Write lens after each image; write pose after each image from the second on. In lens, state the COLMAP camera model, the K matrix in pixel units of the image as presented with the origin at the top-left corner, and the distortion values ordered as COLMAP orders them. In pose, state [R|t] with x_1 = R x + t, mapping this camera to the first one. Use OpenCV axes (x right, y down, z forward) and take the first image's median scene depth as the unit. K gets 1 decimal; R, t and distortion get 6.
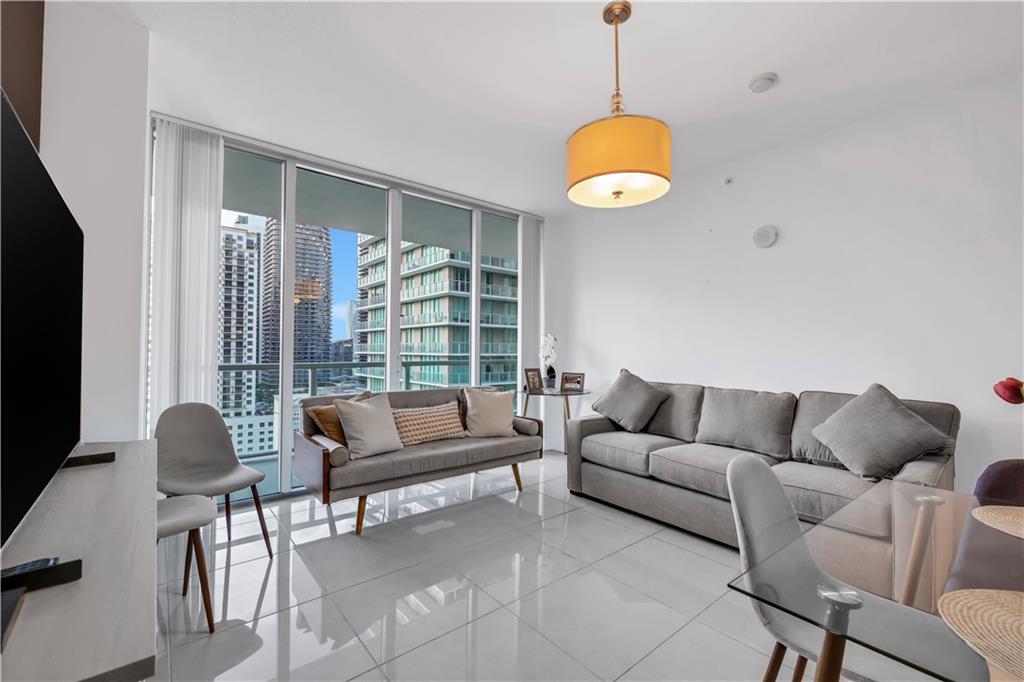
lens RADIAL K [[429.1, 0, 501.1], [0, 429.1, 343.6], [0, 0, 1]] dist [-0.001223, -0.000150]
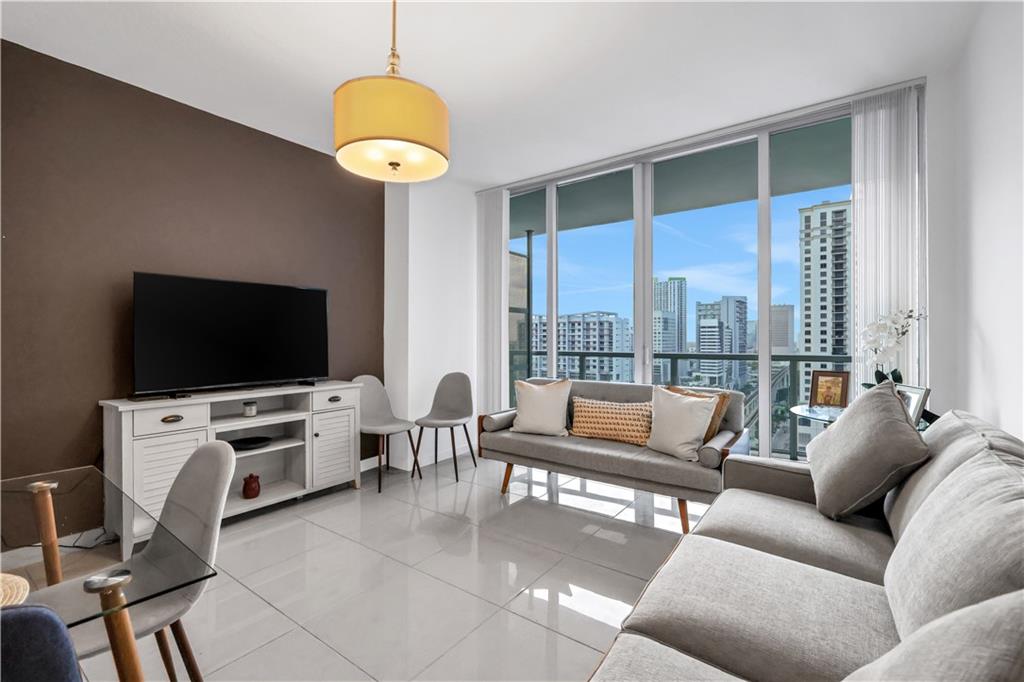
lens RADIAL K [[455.0, 0, 514.1], [0, 455.0, 340.1], [0, 0, 1]] dist [-0.001609, 0.000378]
pose [[0.256339, -0.004170, -0.966578, 0.334353], [0.017126, 0.999853, 0.000228, 0.006288], [0.966435, -0.016612, 0.256373, 0.262613]]
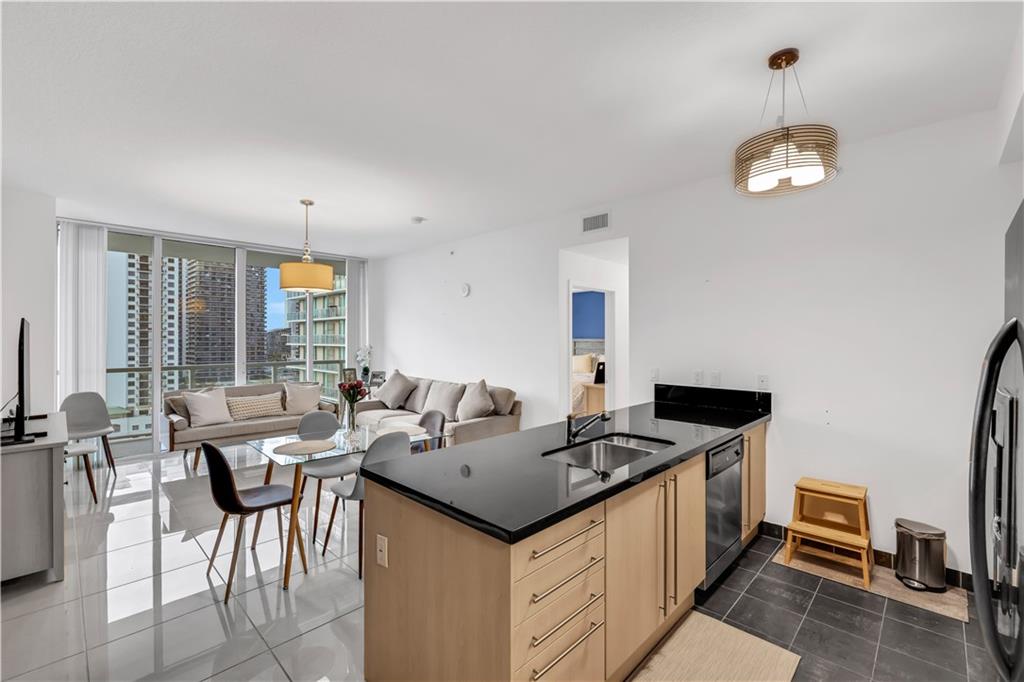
lens RADIAL K [[448.3, 0, 510.3], [0, 448.3, 339.1], [0, 0, 1]] dist [-0.000557, -0.000157]
pose [[0.993505, -0.004276, 0.113711, 0.265215], [0.002286, 0.999842, 0.017630, -0.040165], [-0.113768, -0.017256, 0.993357, -0.337962]]
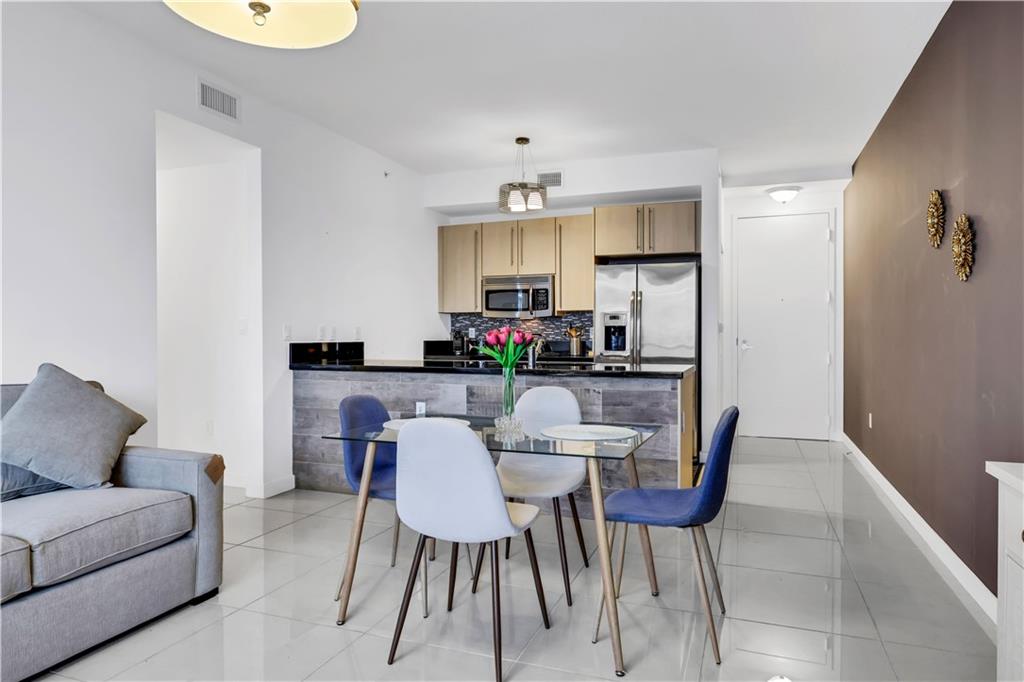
lens RADIAL K [[615.3, 0, 522.0], [0, 615.3, 339.3], [0, 0, 1]] dist [0.004782, 0.000288]
pose [[-0.515067, -0.012518, 0.857058, -0.144542], [-0.014942, 0.999873, 0.005624, 0.012437], [-0.857020, -0.009909, -0.515189, 0.293764]]
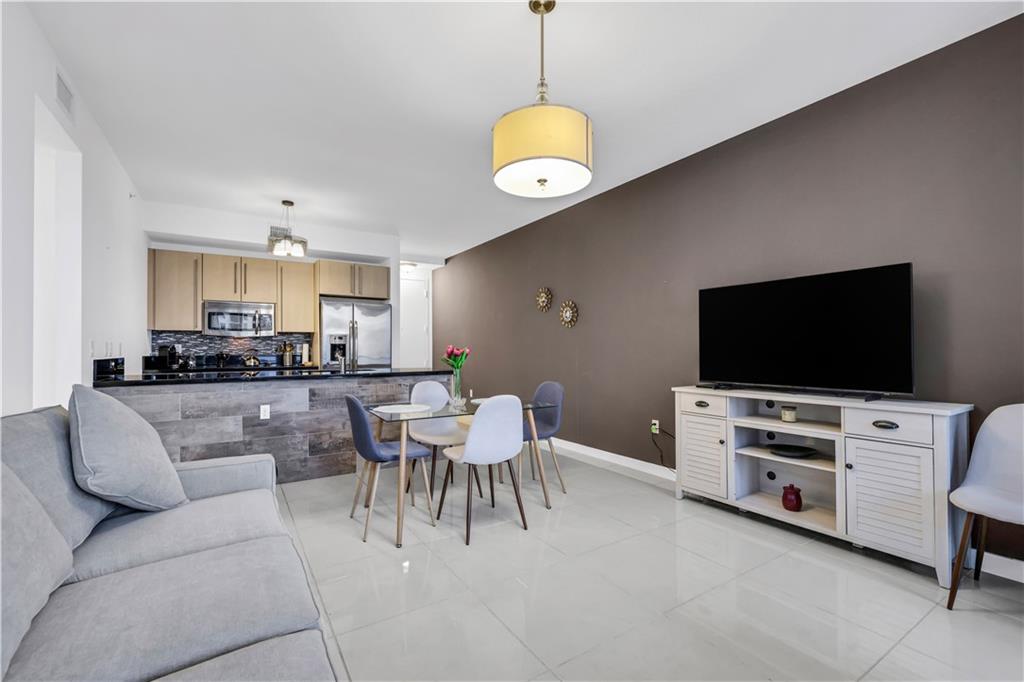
lens RADIAL K [[429.1, 0, 501.1], [0, 429.1, 343.6], [0, 0, 1]] dist [-0.001223, -0.000150]
pose [[-0.992227, -0.001731, 0.124430, 0.063861], [-0.004985, 0.999654, -0.025840, 0.016562], [-0.124342, -0.026259, -0.991892, 0.533166]]
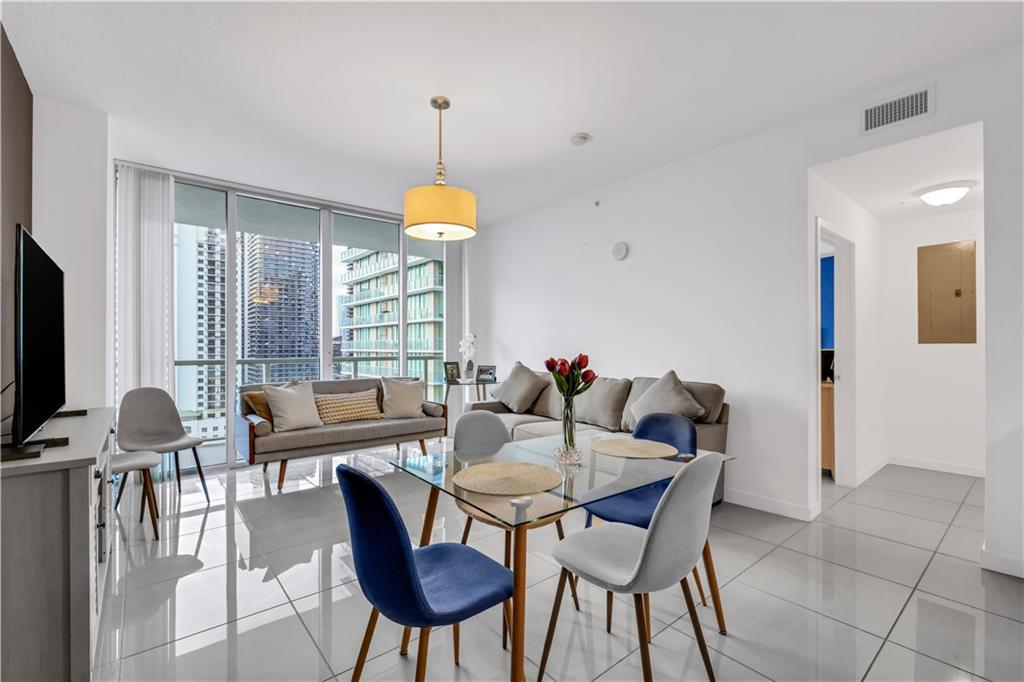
lens RADIAL K [[450.7, 0, 496.3], [0, 450.7, 347.0], [0, 0, 1]] dist [0.000861, 0.000250]
pose [[0.999950, -0.006607, -0.007535, 0.122443], [0.006729, 0.999846, 0.016183, -0.000624], [0.007427, -0.016233, 0.999841, -0.127330]]
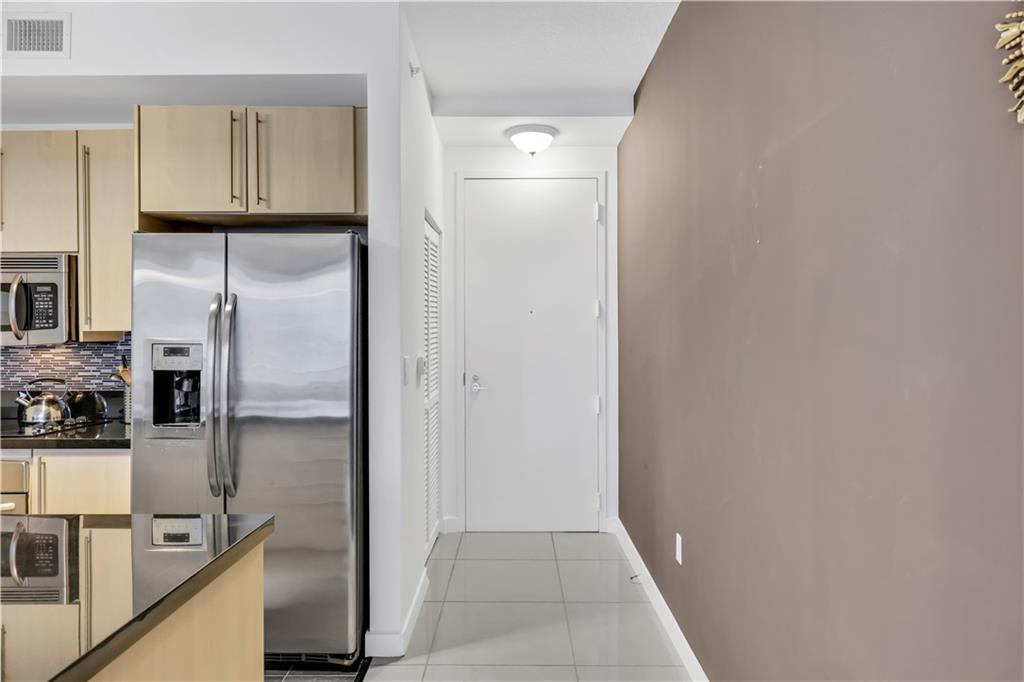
lens RADIAL K [[619.5, 0, 512.0], [0, 619.5, 341.0], [0, 0, 1]] dist [-0.005221, -0.001540]
pose [[-0.776992, -0.008454, 0.629453, 0.093450], [-0.011472, 0.999934, -0.000732, -0.019620], [-0.629405, -0.007790, -0.777038, -0.051218]]
